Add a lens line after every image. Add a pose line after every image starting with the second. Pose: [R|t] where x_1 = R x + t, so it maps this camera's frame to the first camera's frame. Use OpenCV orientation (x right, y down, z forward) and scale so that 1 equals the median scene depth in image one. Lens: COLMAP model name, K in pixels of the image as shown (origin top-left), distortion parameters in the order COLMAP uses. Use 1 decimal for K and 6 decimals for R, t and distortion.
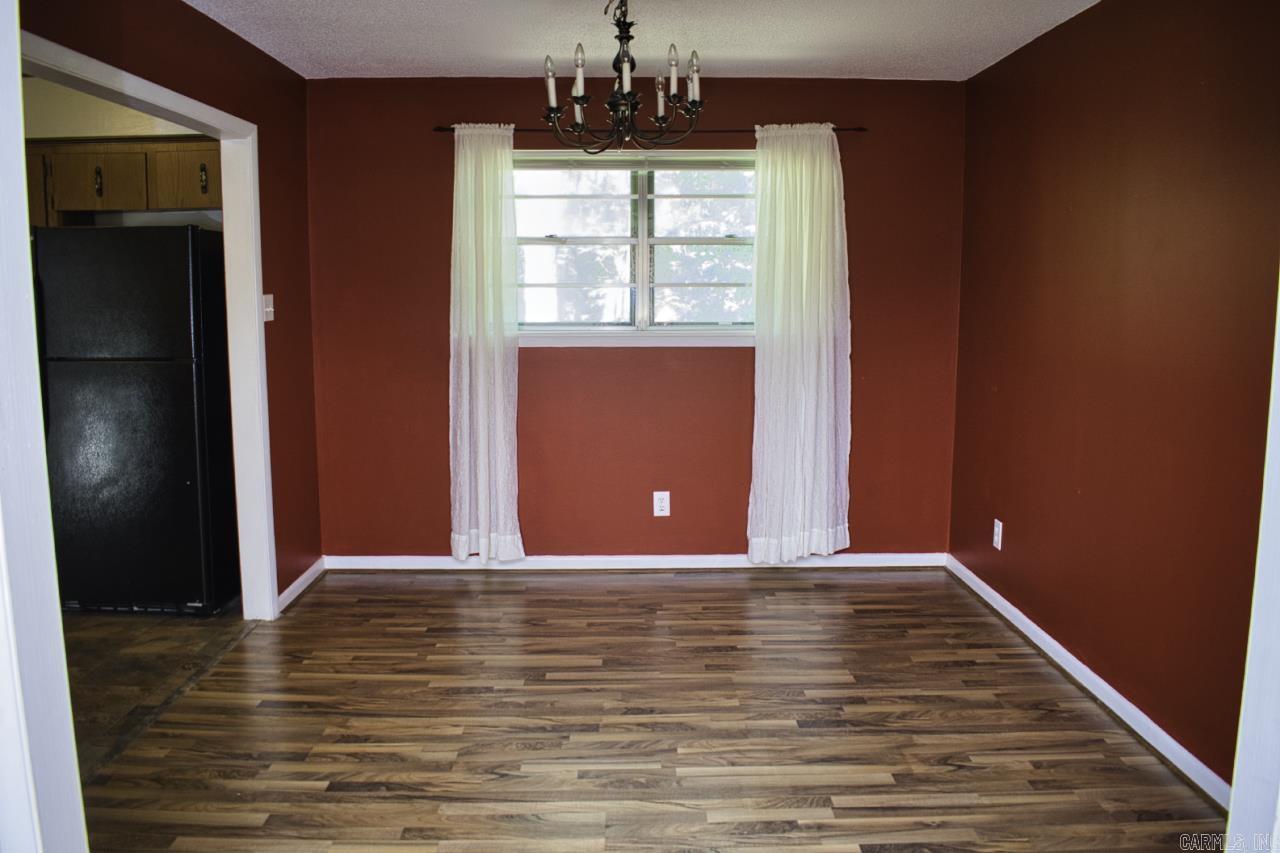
lens RADIAL K [[995.8, 0, 644.1], [0, 995.8, 424.5], [0, 0, 1]] dist [-0.096990, 0.016276]
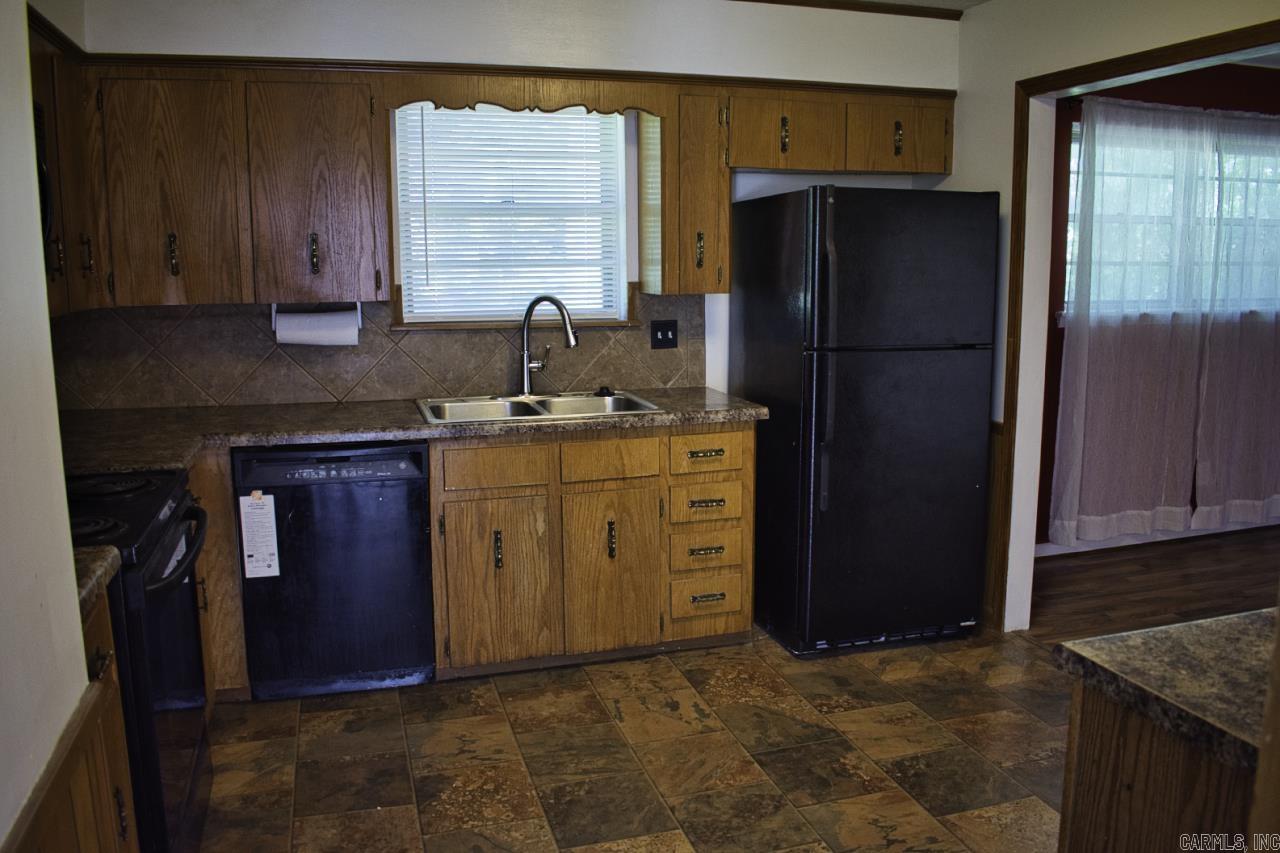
lens RADIAL K [[995.8, 0, 641.5], [0, 995.8, 428.0], [0, 0, 1]] dist [-0.096990, 0.016276]
pose [[0.960473, -0.058712, 0.272110, -1.250199], [0.052669, 0.998177, 0.029466, -0.044168], [-0.273344, -0.013970, 0.961815, 0.287469]]
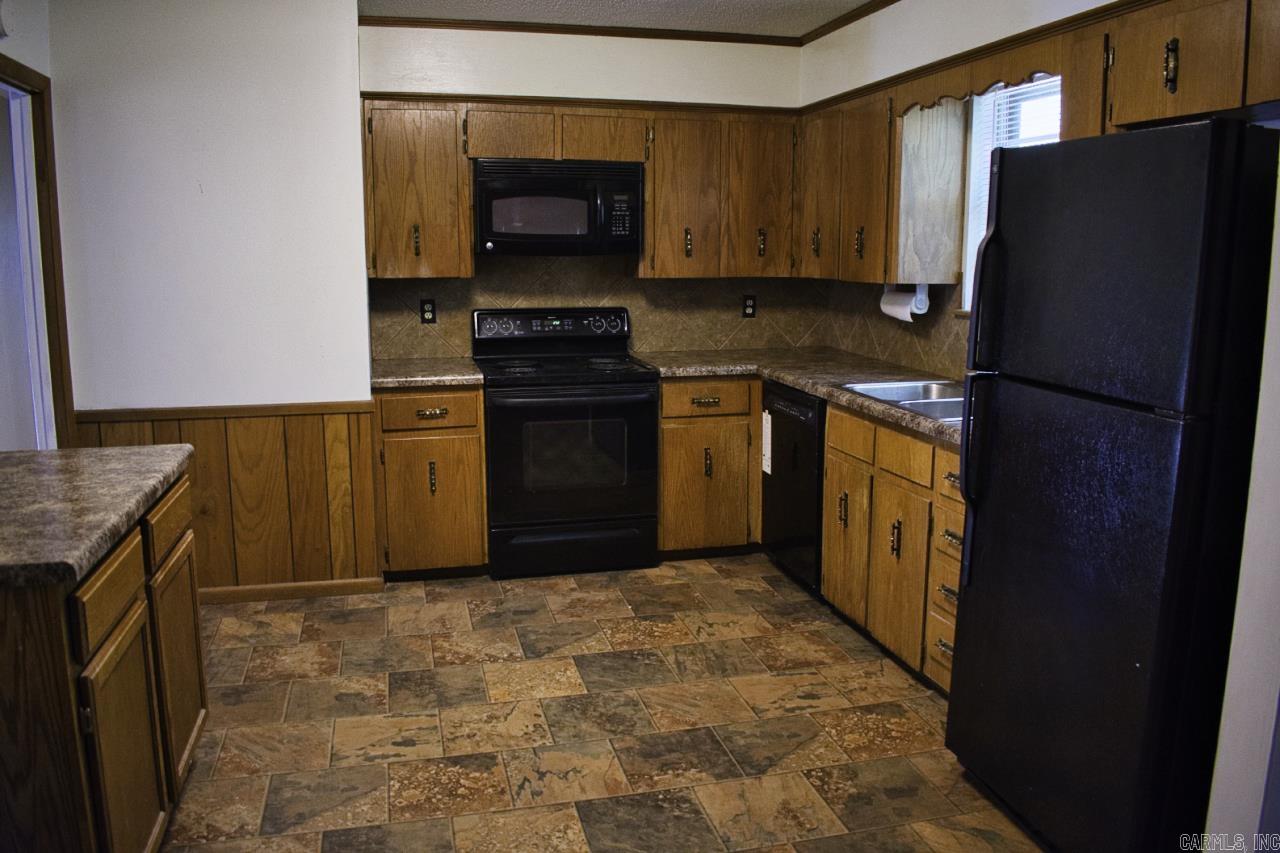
lens RADIAL K [[995.8, 0, 645.7], [0, 995.8, 424.0], [0, 0, 1]] dist [-0.096990, 0.016276]
pose [[0.231178, 0.157592, -0.960063, -0.108824], [-0.137486, 0.982183, 0.128117, -0.106866], [0.963148, 0.102377, 0.248726, 0.793180]]
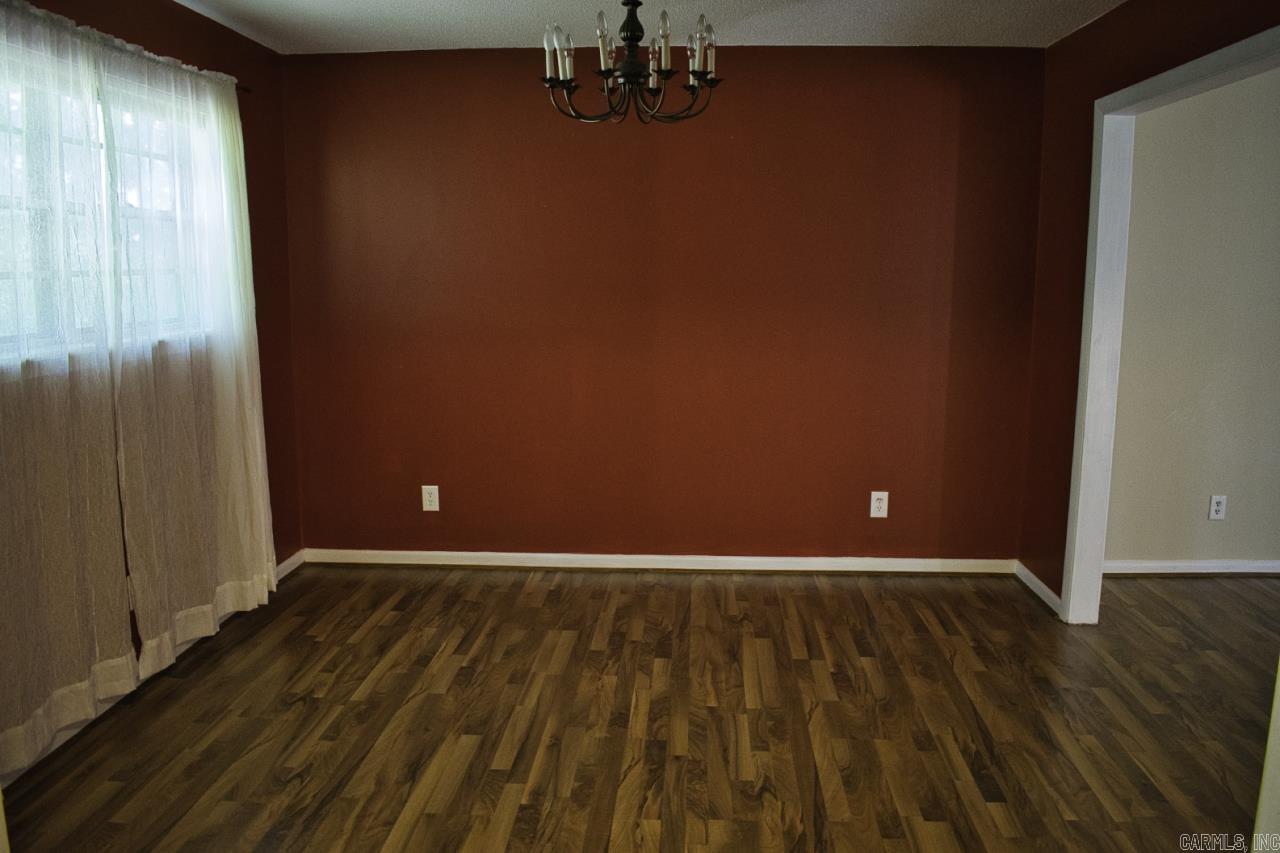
lens RADIAL K [[995.8, 0, 642.1], [0, 995.8, 426.5], [0, 0, 1]] dist [-0.096990, 0.016276]
pose [[0.072144, -0.157776, 0.984836, -0.915688], [0.134352, 0.979947, 0.147151, -0.126755], [-0.988304, 0.121698, 0.091895, 0.875375]]
